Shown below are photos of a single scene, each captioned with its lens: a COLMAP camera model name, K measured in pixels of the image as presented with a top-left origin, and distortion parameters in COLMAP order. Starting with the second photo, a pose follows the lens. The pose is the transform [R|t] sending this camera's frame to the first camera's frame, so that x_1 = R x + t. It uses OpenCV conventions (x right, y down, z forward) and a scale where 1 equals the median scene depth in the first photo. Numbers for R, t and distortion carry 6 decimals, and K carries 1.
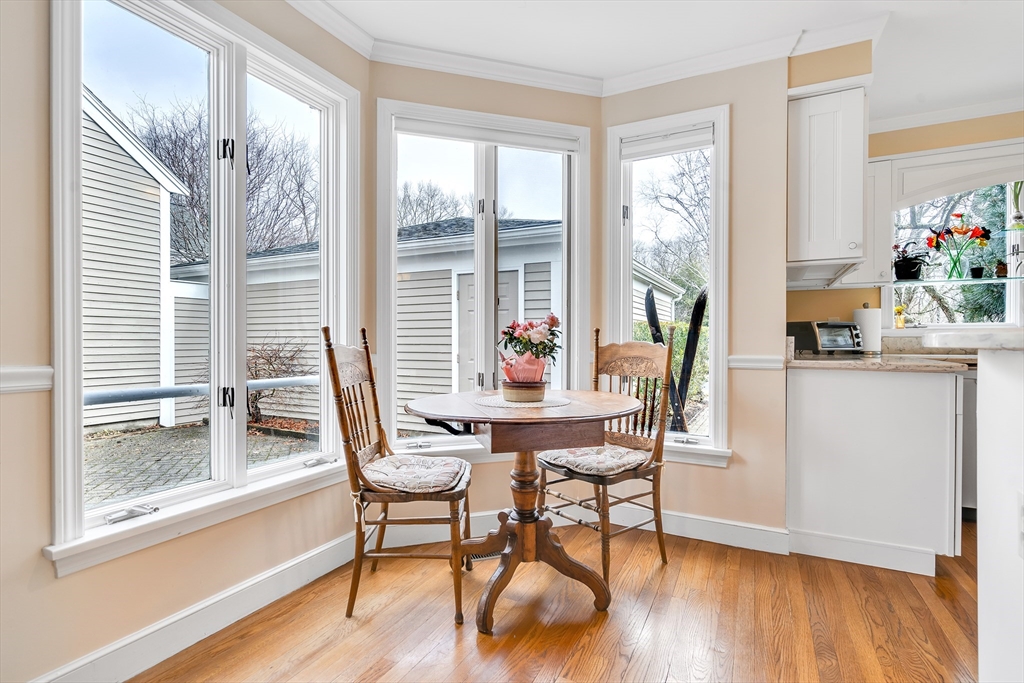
lens RADIAL K [[498.9, 0, 503.1], [0, 498.9, 343.8], [0, 0, 1]] dist [0.000603, 0.000388]
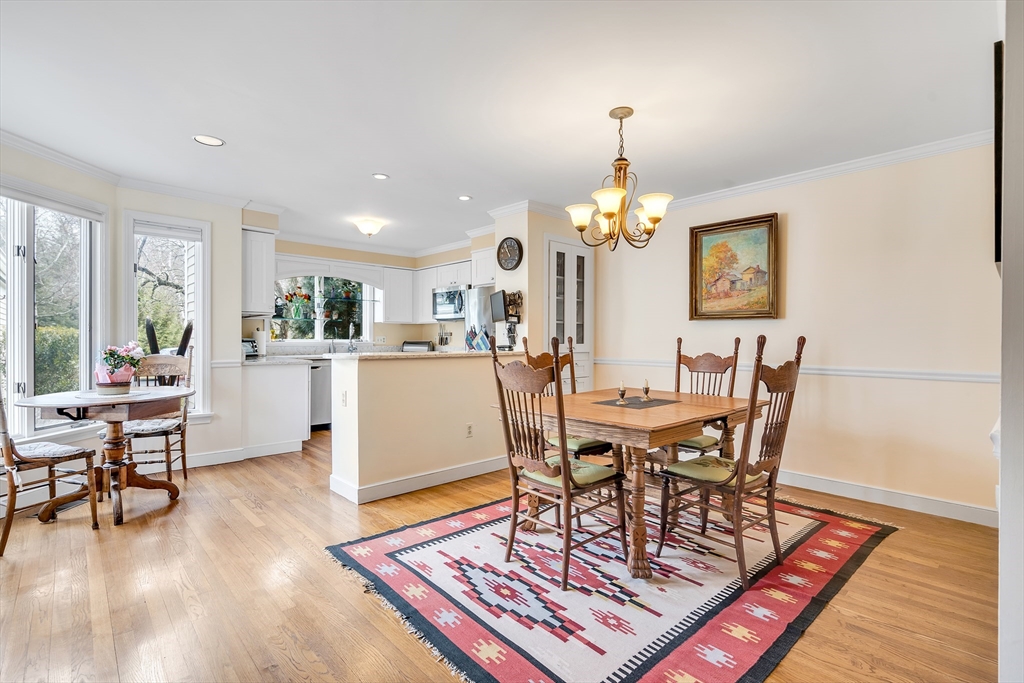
lens RADIAL K [[475.2, 0, 513.7], [0, 475.2, 343.4], [0, 0, 1]] dist [-0.010747, 0.000924]
pose [[0.332993, -0.006473, 0.942907, -0.614028], [0.002452, 0.999979, 0.005999, -0.035705], [-0.942926, 0.000314, 0.333002, -0.465618]]
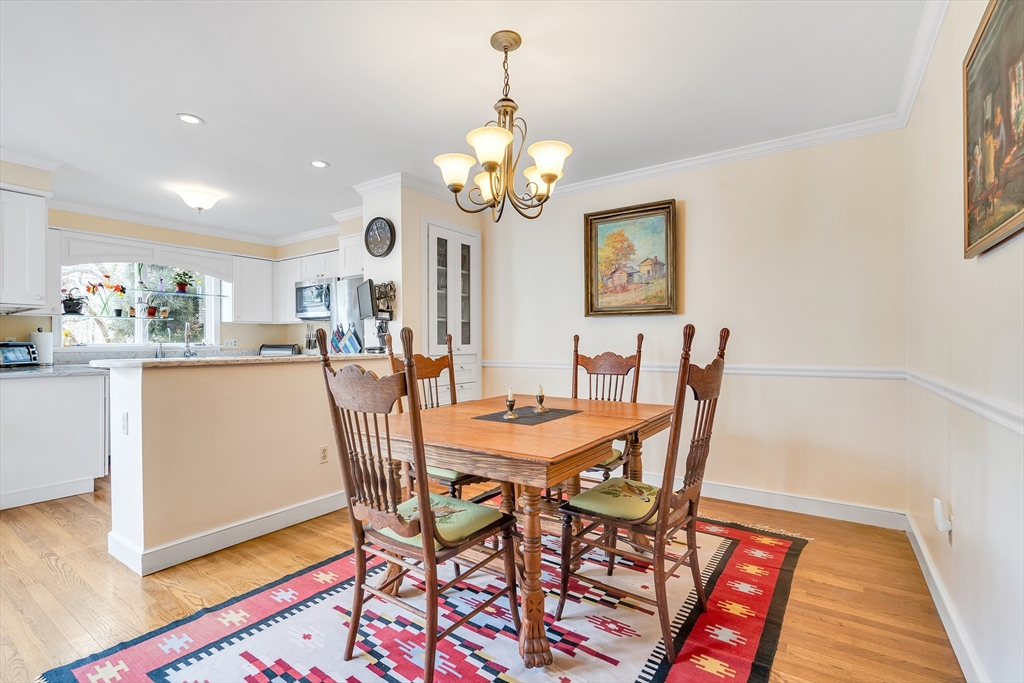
lens RADIAL K [[464.2, 0, 511.7], [0, 464.2, 344.0], [0, 0, 1]] dist [0.000333, 0.000229]
pose [[0.122635, -0.000857, 0.992451, -0.387305], [0.011380, 0.999935, -0.000543, -0.024295], [-0.992387, 0.011361, 0.122637, -0.447058]]
